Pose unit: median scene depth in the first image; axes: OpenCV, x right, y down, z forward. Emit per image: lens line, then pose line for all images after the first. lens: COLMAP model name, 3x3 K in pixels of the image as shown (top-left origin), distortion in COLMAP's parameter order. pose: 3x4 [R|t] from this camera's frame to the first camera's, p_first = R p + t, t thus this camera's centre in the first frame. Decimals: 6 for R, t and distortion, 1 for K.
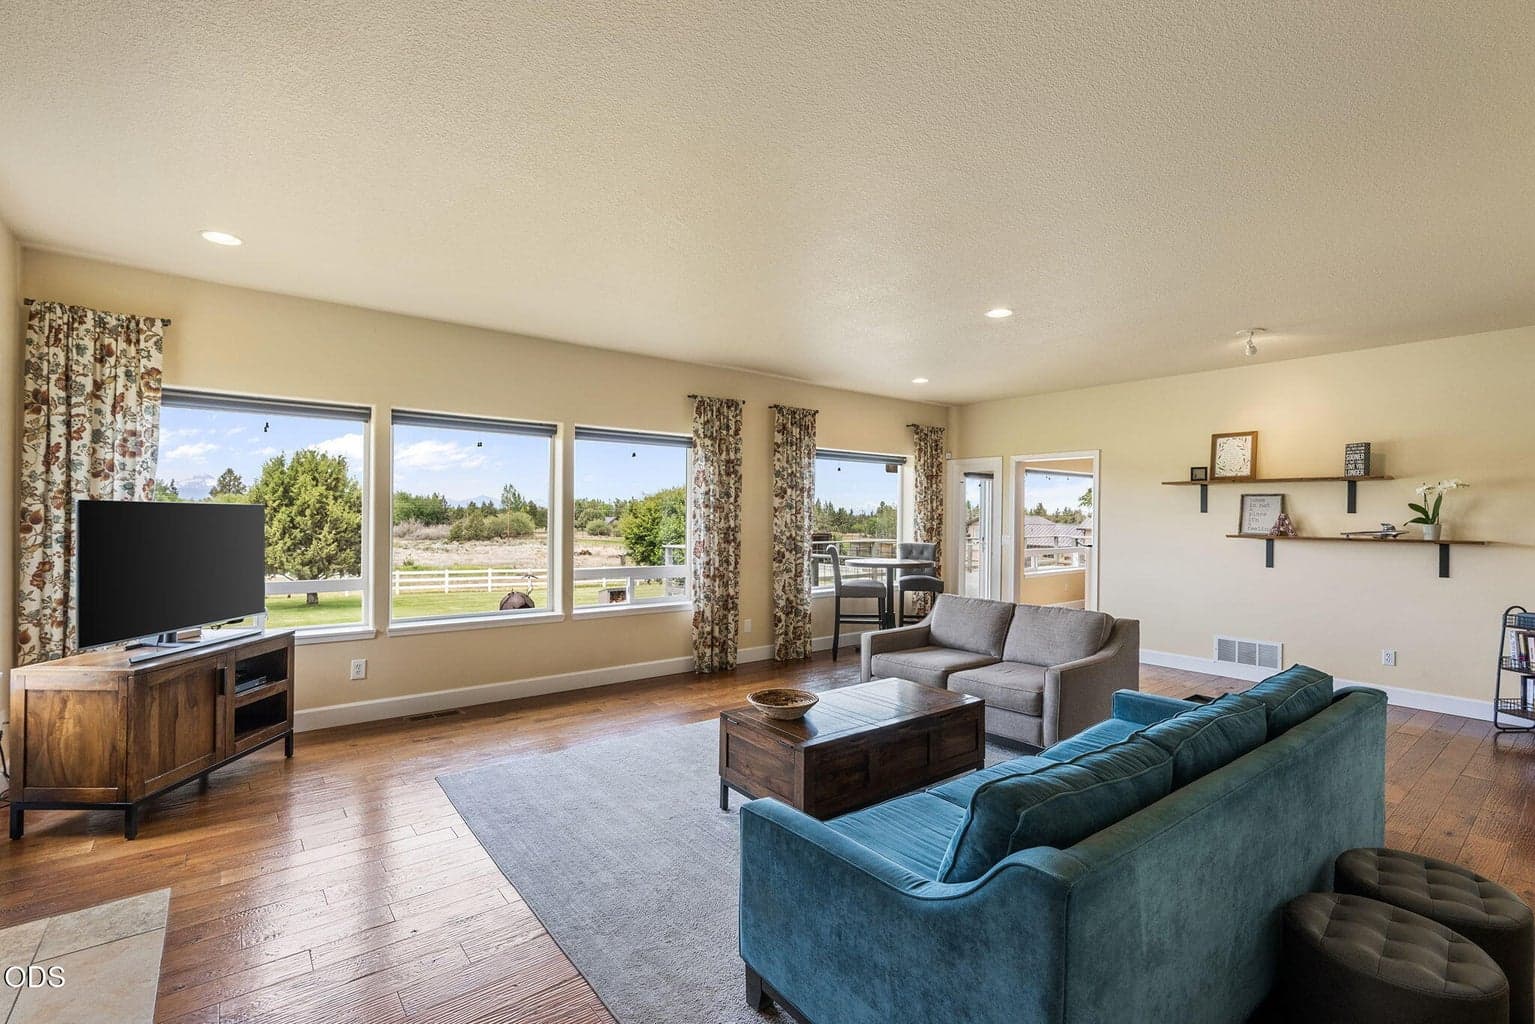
lens RADIAL K [[707.7, 0, 730.6], [0, 707.7, 520.3], [0, 0, 1]] dist [-0.008116, 0.001262]
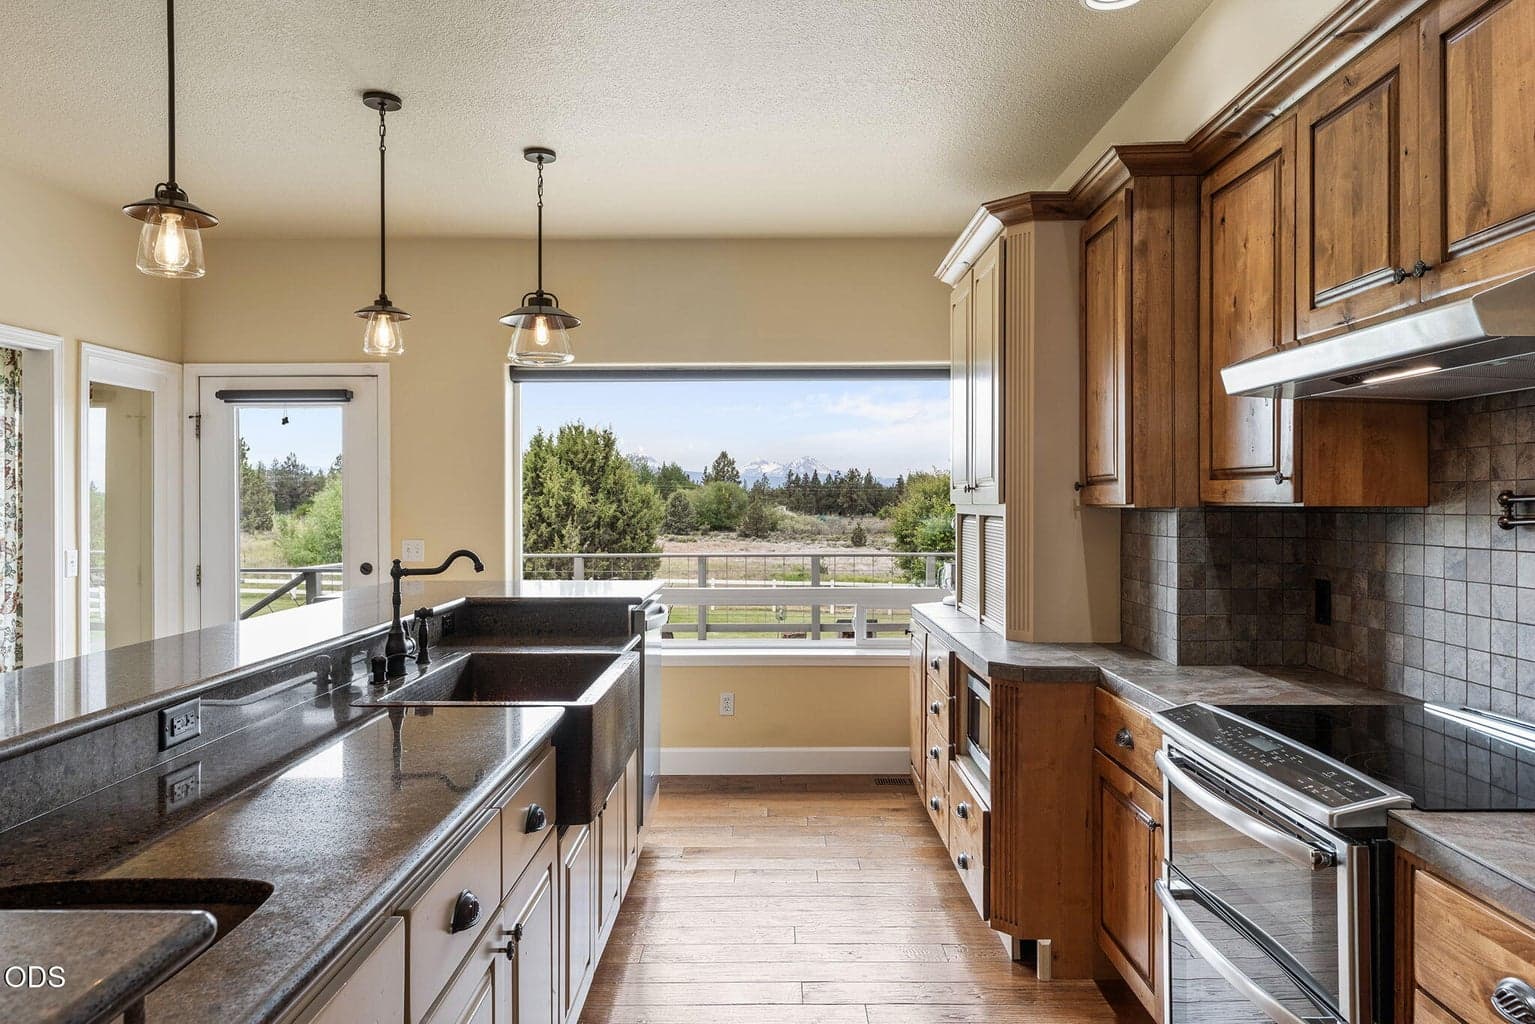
lens RADIAL K [[986.3, 0, 759.7], [0, 986.3, 505.2], [0, 0, 1]] dist [-0.011042, -0.009734]
pose [[0.772476, -0.006965, -0.635006, 1.172000], [0.003506, 0.999971, -0.006703, 0.001721], [0.635035, 0.002951, 0.772478, 0.974654]]
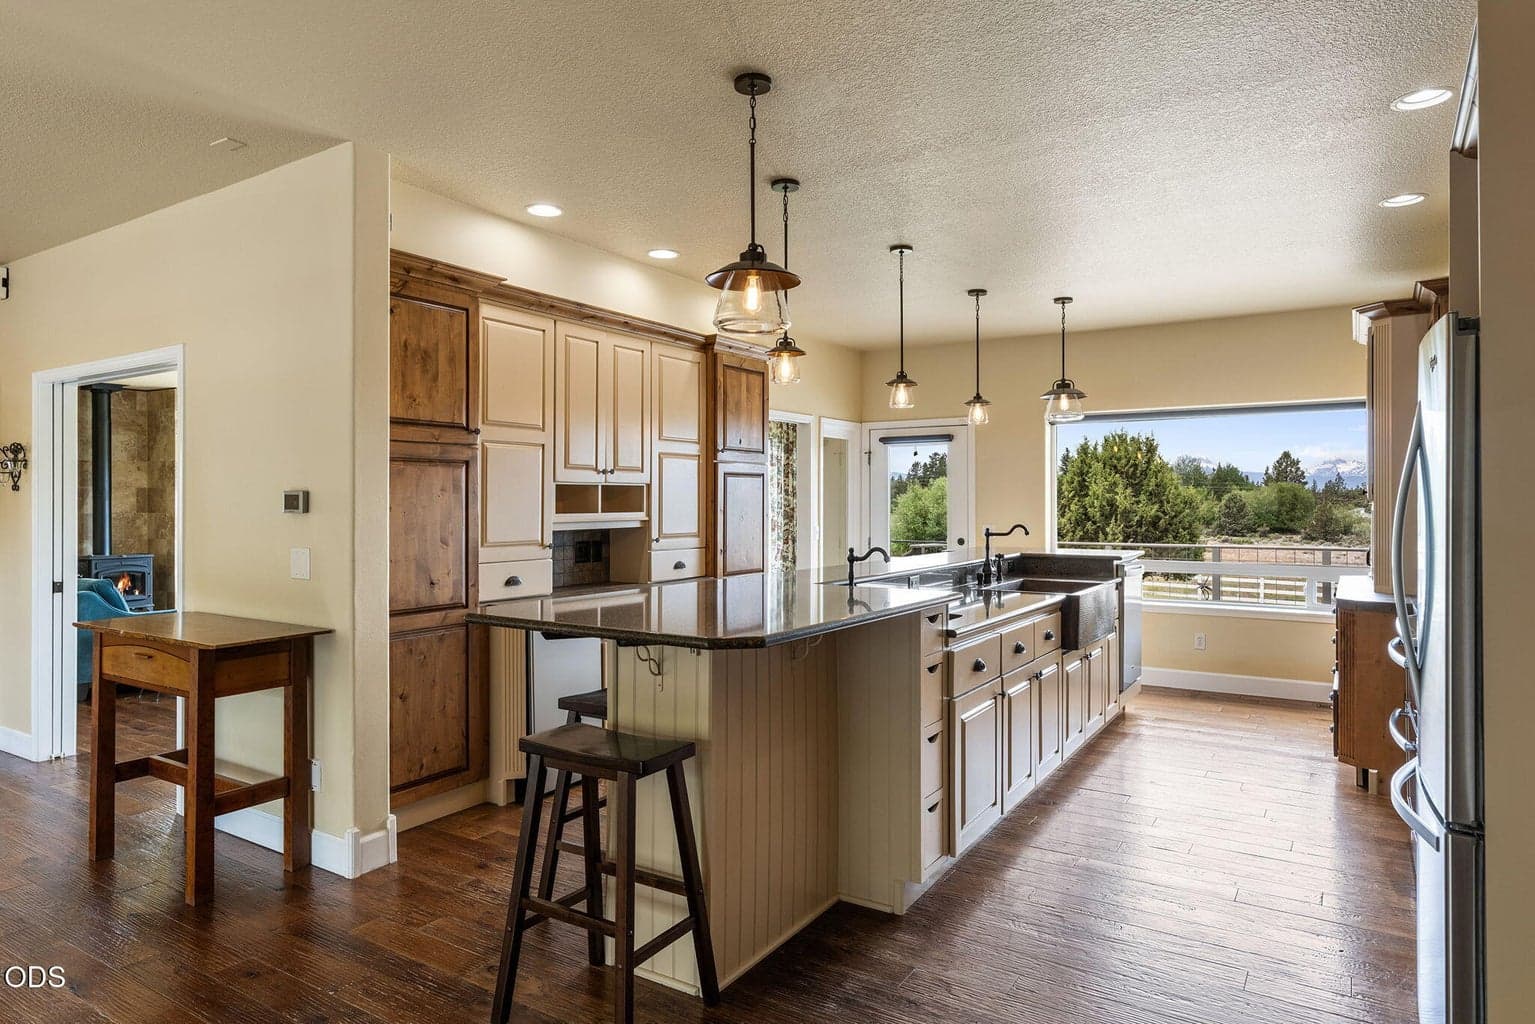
lens RADIAL K [[908.9, 0, 775.9], [0, 908.9, 496.3], [0, 0, 1]] dist [0.006979, 0.000704]
pose [[0.323946, -0.014655, -0.945962, 1.465152], [-0.004471, 0.999845, -0.017021, 0.007359], [0.946065, 0.009743, 0.323830, 0.777342]]
